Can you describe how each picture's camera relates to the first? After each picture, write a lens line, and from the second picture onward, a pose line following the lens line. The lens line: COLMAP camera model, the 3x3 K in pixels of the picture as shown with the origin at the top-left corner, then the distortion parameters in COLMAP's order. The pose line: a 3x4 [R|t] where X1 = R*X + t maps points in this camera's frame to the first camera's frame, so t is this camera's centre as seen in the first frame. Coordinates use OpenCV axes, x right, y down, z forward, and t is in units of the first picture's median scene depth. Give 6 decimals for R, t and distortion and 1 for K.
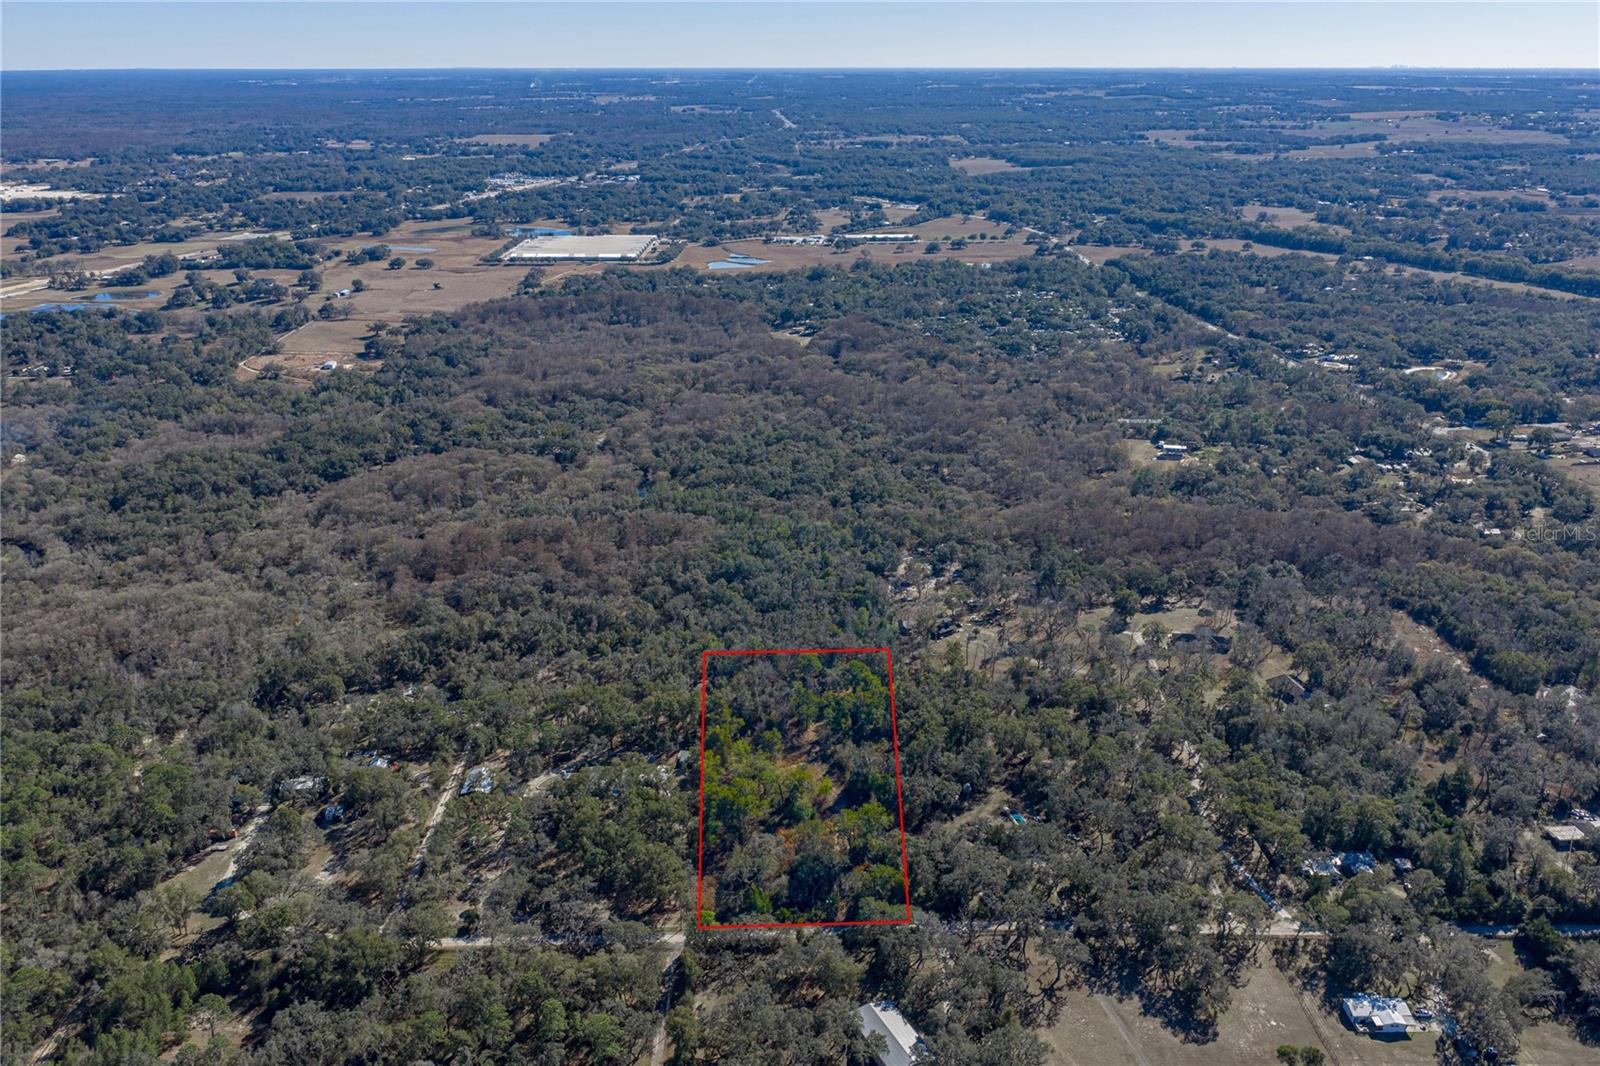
lens RADIAL K [[1299.3, 0, 800.0], [0, 1299.3, 533.0], [0, 0, 1]] dist [0.005002, -0.014359]
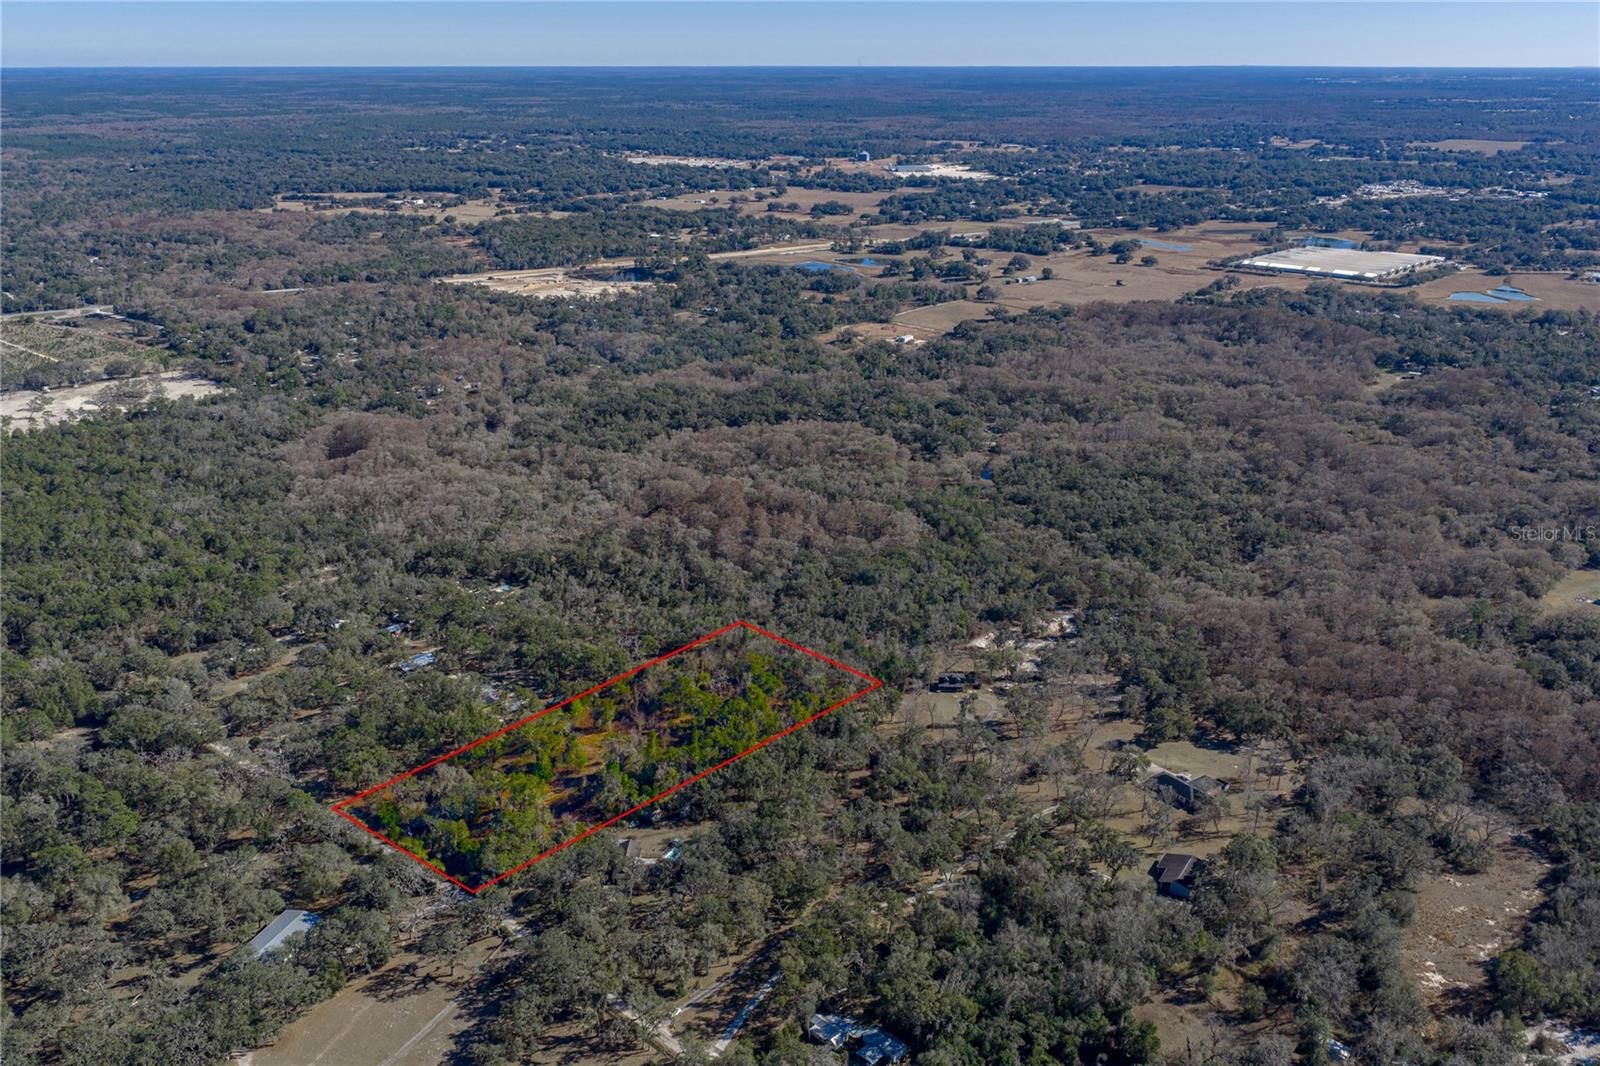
lens RADIAL K [[1299.3, 0, 800.0], [0, 1299.3, 533.0], [0, 0, 1]] dist [0.005002, -0.014359]
pose [[0.749527, 0.226895, -0.621875, 0.174658], [-0.226062, 0.970681, 0.081694, -0.024101], [0.622178, 0.079350, 0.778844, 0.066319]]
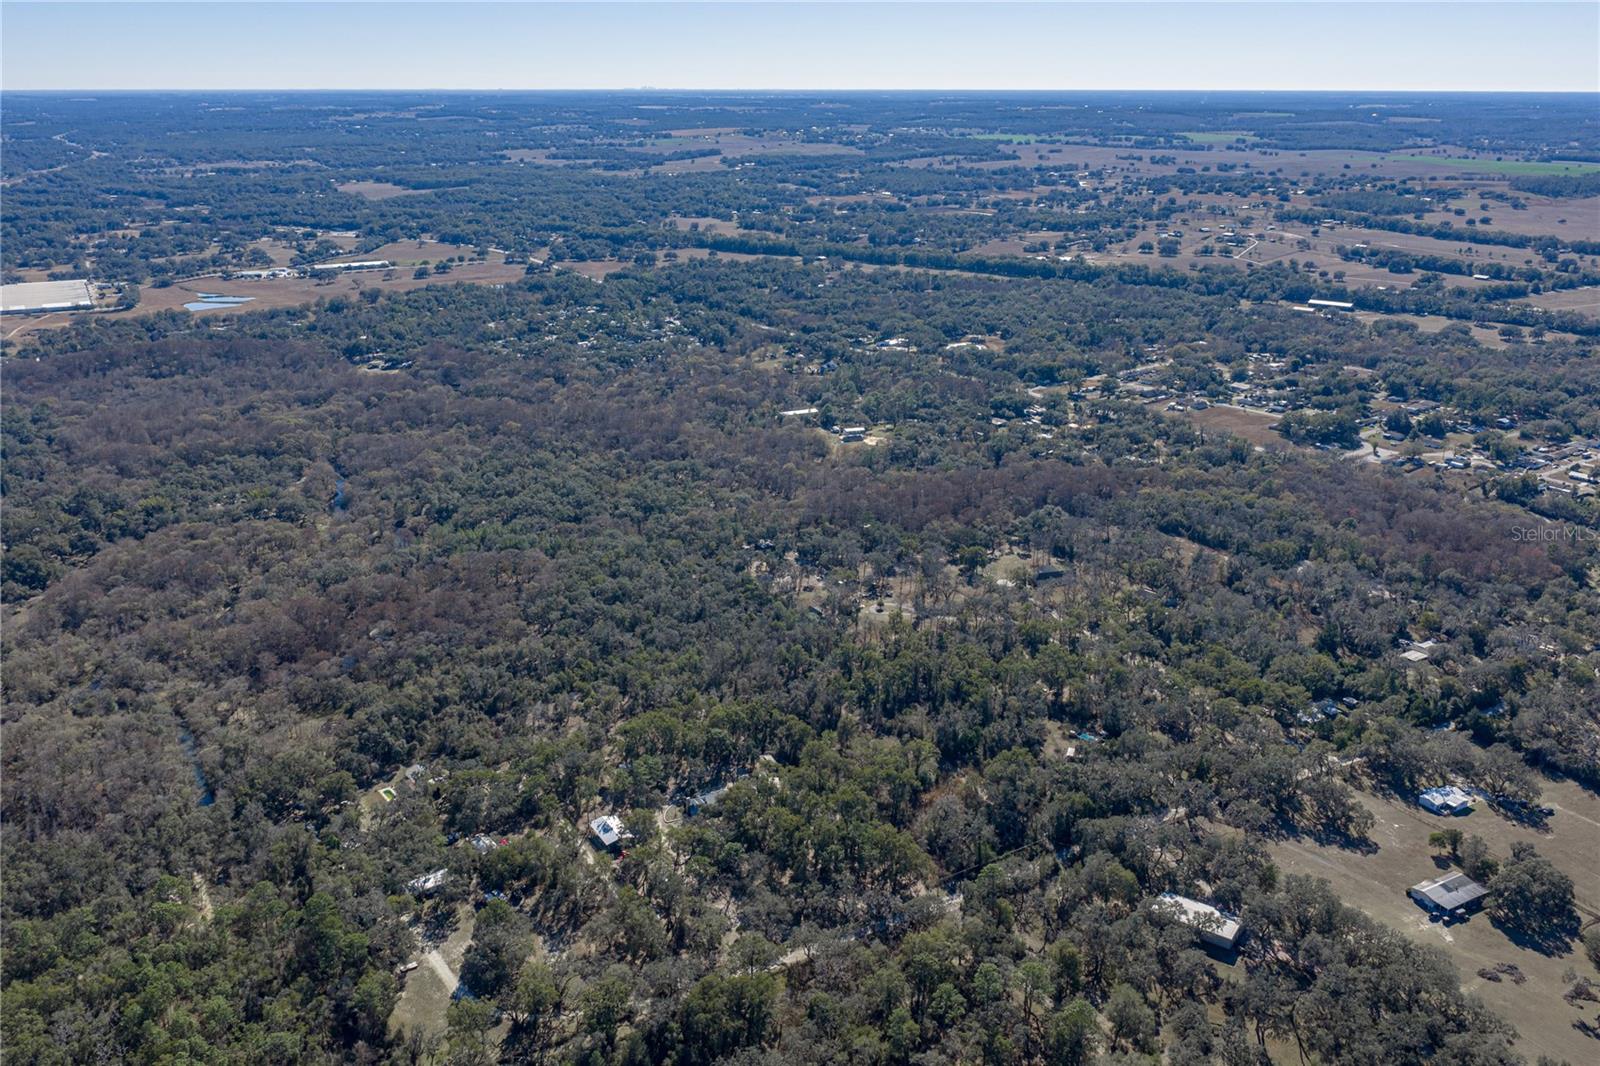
lens RADIAL K [[1299.3, 0, 800.0], [0, 1299.3, 533.0], [0, 0, 1]] dist [0.005002, -0.014359]
pose [[0.881352, -0.152676, 0.447111, -0.121108], [0.159271, 0.986965, 0.023063, -0.005591], [-0.444804, 0.050885, 0.894181, 0.017582]]
